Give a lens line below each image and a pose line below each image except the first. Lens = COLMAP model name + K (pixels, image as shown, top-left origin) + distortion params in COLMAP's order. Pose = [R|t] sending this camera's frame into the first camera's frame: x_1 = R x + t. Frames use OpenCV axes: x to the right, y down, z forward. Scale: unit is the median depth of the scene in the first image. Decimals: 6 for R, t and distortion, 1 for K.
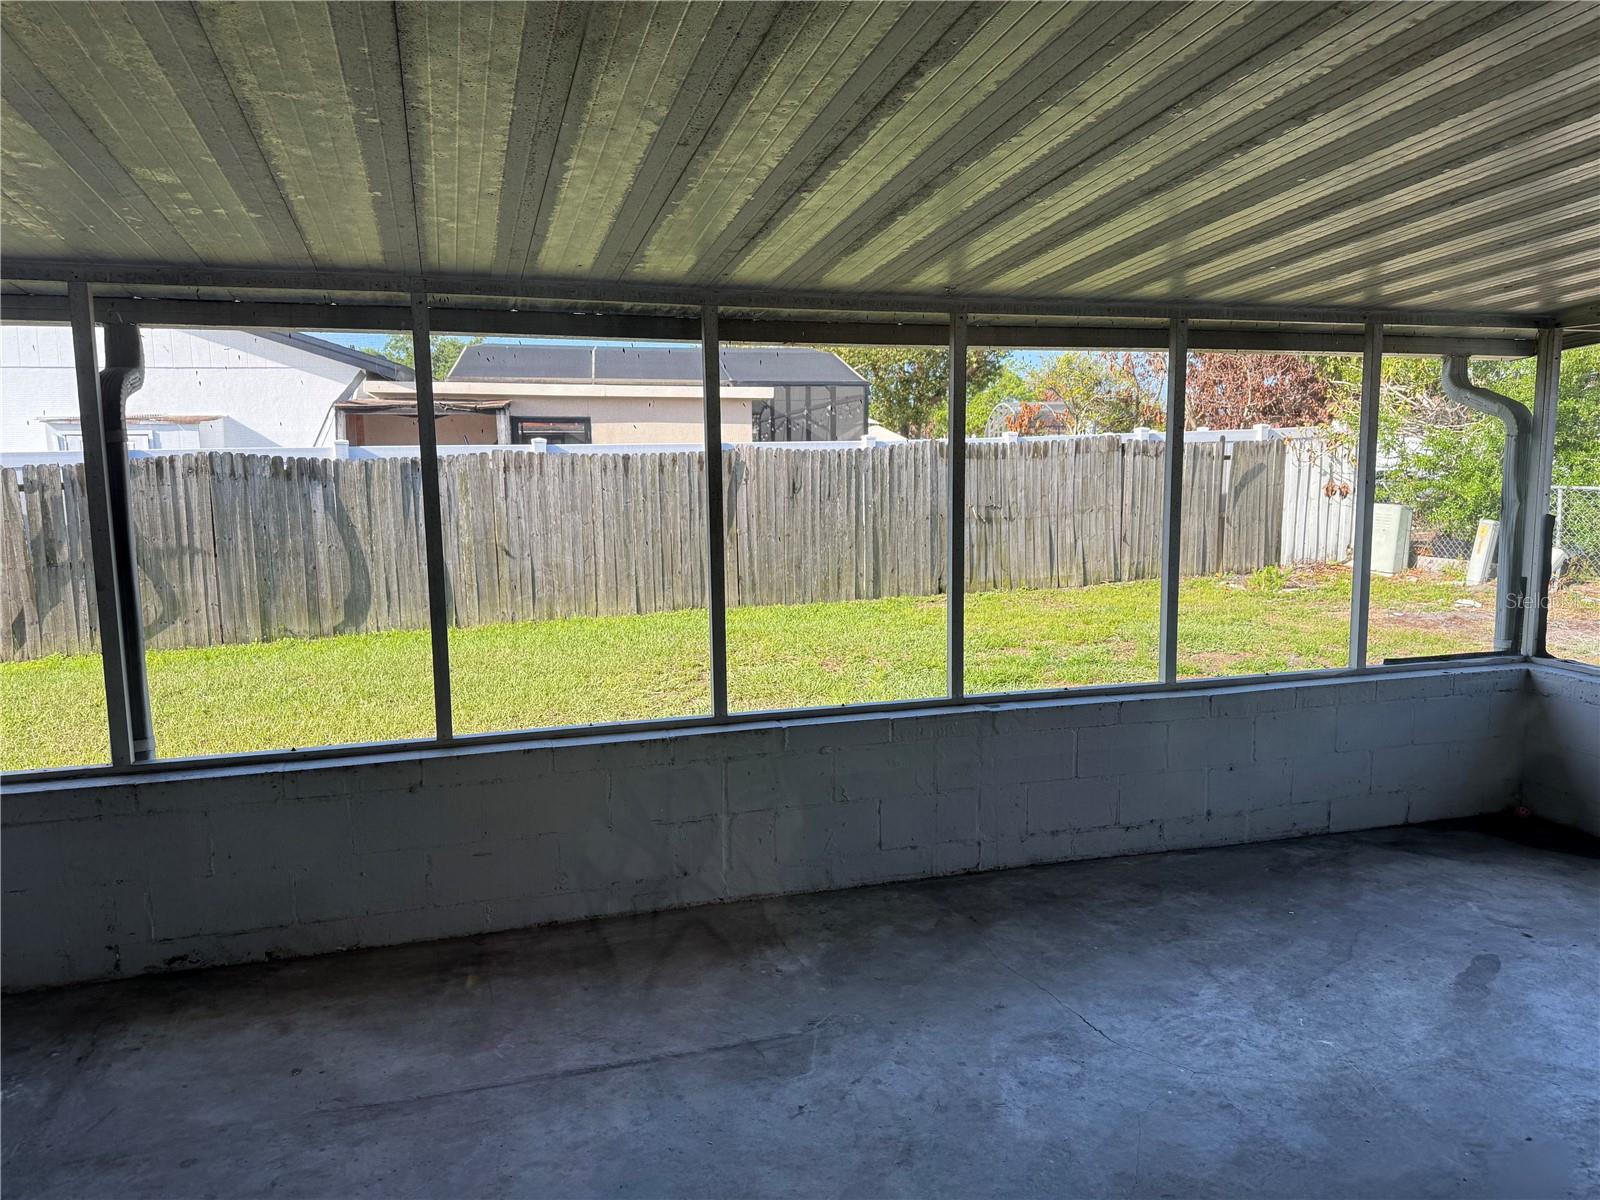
lens RADIAL K [[1122.7, 0, 799.1], [0, 1122.7, 593.9], [0, 0, 1]] dist [0.072235, -0.081105]
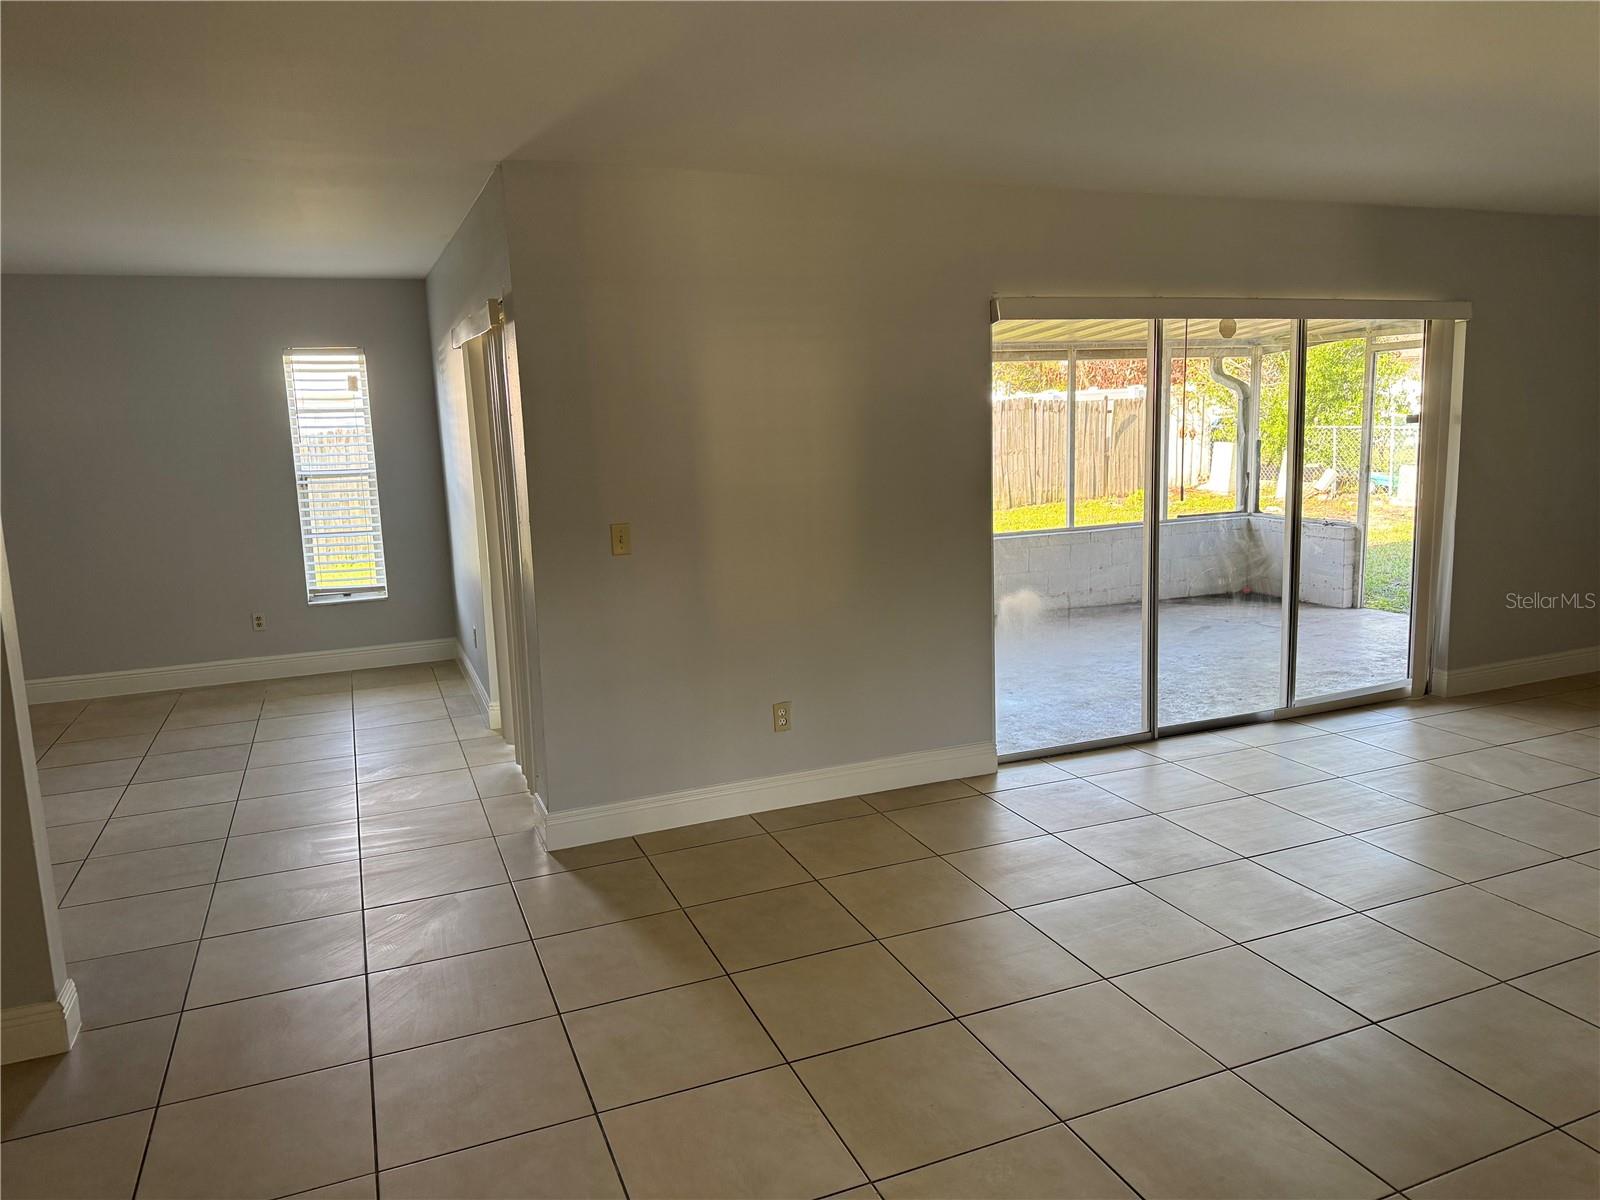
lens RADIAL K [[1122.7, 0, 799.0], [0, 1122.7, 605.1], [0, 0, 1]] dist [0.072235, -0.081105]
pose [[0.996205, -0.037876, 0.078367, -0.113483], [0.034287, 0.998323, 0.046650, 0.037342], [-0.080002, -0.043786, 0.995833, -0.344747]]
